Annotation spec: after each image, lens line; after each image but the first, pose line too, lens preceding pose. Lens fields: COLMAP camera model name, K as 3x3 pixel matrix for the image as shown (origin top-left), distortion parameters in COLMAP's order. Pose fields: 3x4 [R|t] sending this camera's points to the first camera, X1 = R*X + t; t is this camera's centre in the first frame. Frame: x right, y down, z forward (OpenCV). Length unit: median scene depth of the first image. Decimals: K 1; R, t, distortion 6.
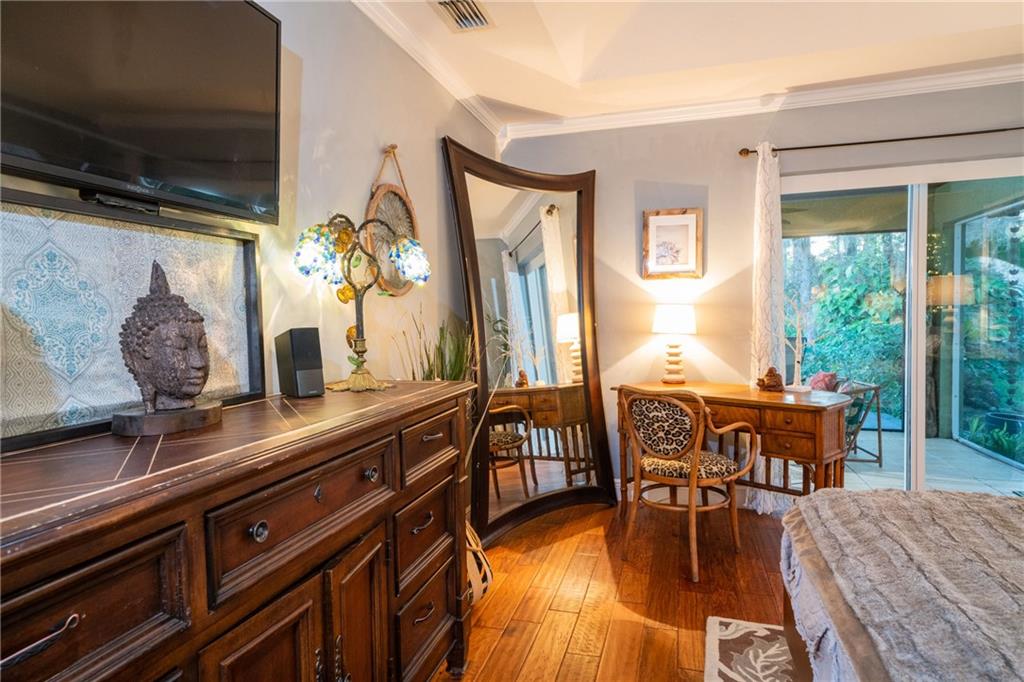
lens RADIAL K [[621.6, 0, 511.5], [0, 621.6, 347.0], [0, 0, 1]] dist [0.037691, -0.000049]
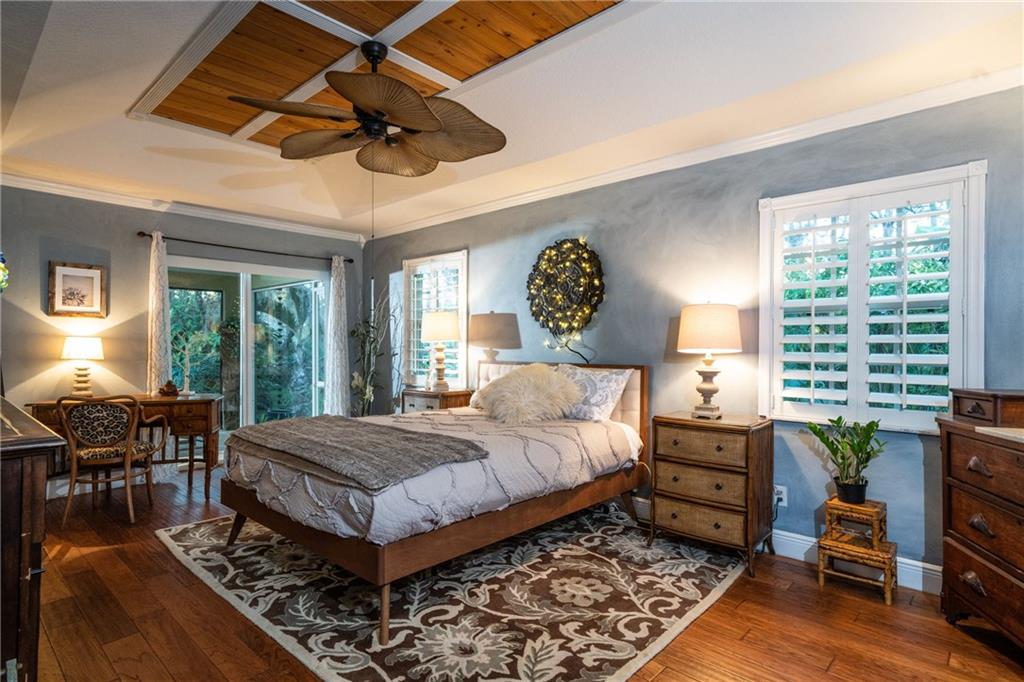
lens RADIAL K [[537.1, 0, 512.0], [0, 537.1, 341.0], [0, 0, 1]] dist [0.000282, 0.000014]
pose [[0.452875, 0.024028, 0.891250, -0.345496], [0.035659, 0.998349, -0.045035, 0.023296], [-0.890861, 0.052176, 0.451271, -0.315282]]
